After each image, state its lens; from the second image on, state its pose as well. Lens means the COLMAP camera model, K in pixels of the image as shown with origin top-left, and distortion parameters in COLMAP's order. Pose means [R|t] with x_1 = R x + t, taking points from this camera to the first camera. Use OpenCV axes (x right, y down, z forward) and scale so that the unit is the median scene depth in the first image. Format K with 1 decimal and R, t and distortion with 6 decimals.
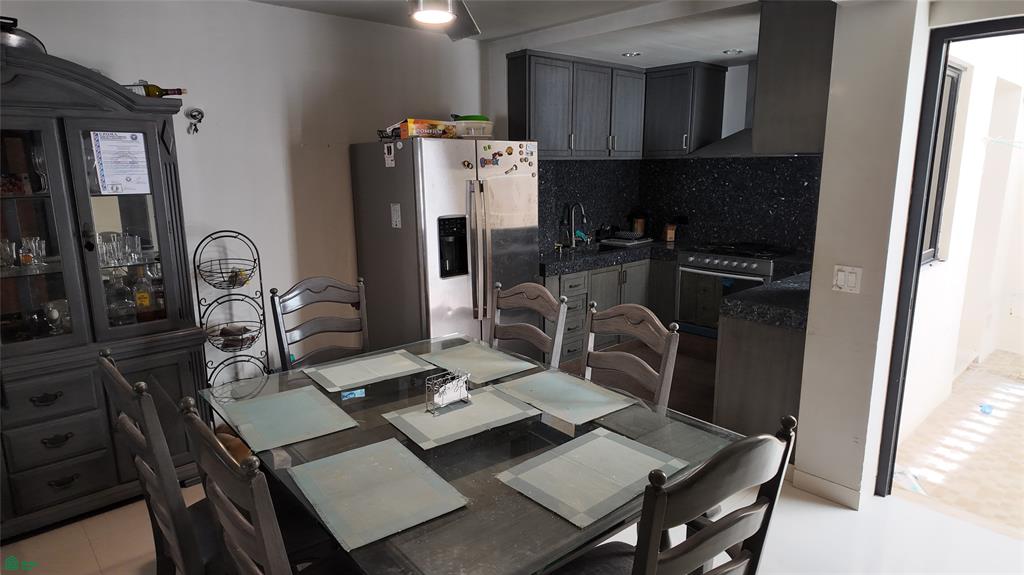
lens RADIAL K [[603.3, 0, 504.0], [0, 603.3, 295.4], [0, 0, 1]] dist [0.049338, -0.037216]
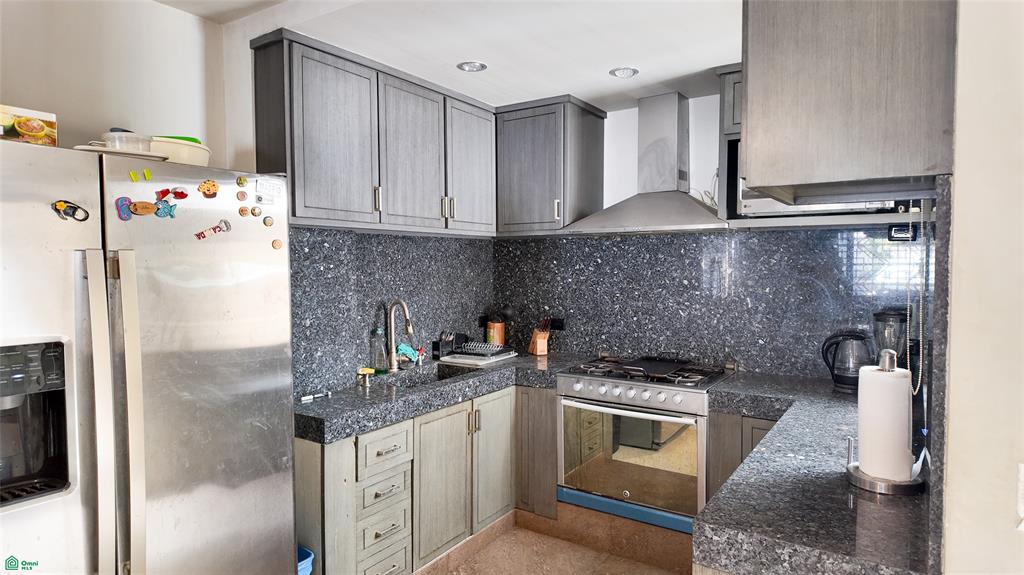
lens RADIAL K [[603.3, 0, 502.9], [0, 603.3, 282.6], [0, 0, 1]] dist [0.049338, -0.037216]
pose [[0.973299, -0.004145, 0.229505, 0.086066], [0.045295, 0.983645, -0.174327, -0.060310], [-0.225029, 0.180068, 0.957568, 0.388921]]
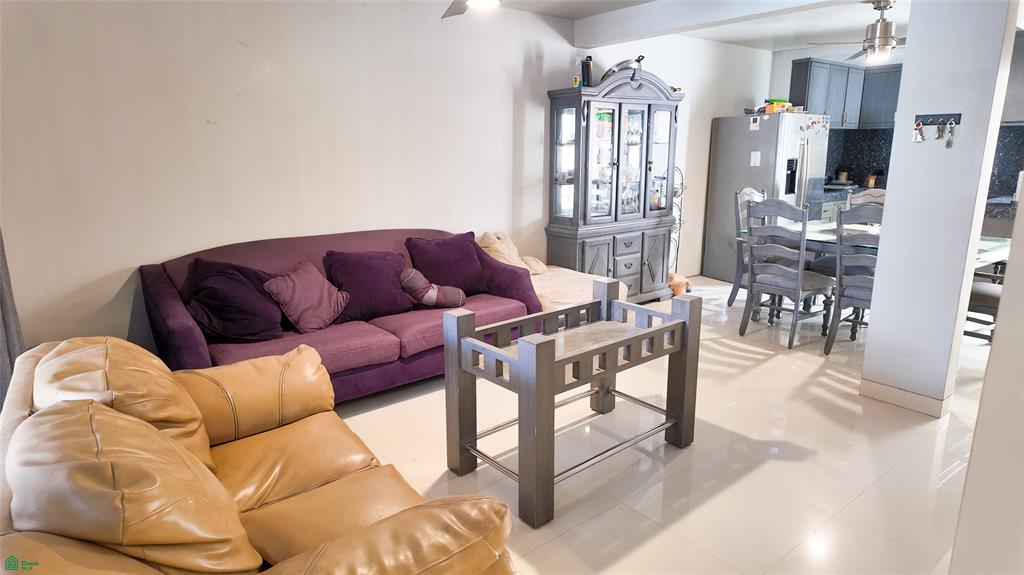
lens RADIAL K [[603.3, 0, 515.2], [0, 603.3, 285.9], [0, 0, 1]] dist [0.049338, -0.037216]
pose [[0.998634, 0.015257, -0.049977, -0.540350], [-0.014630, 0.999810, 0.012893, 0.152388], [0.050164, -0.012144, 0.998667, -0.537066]]
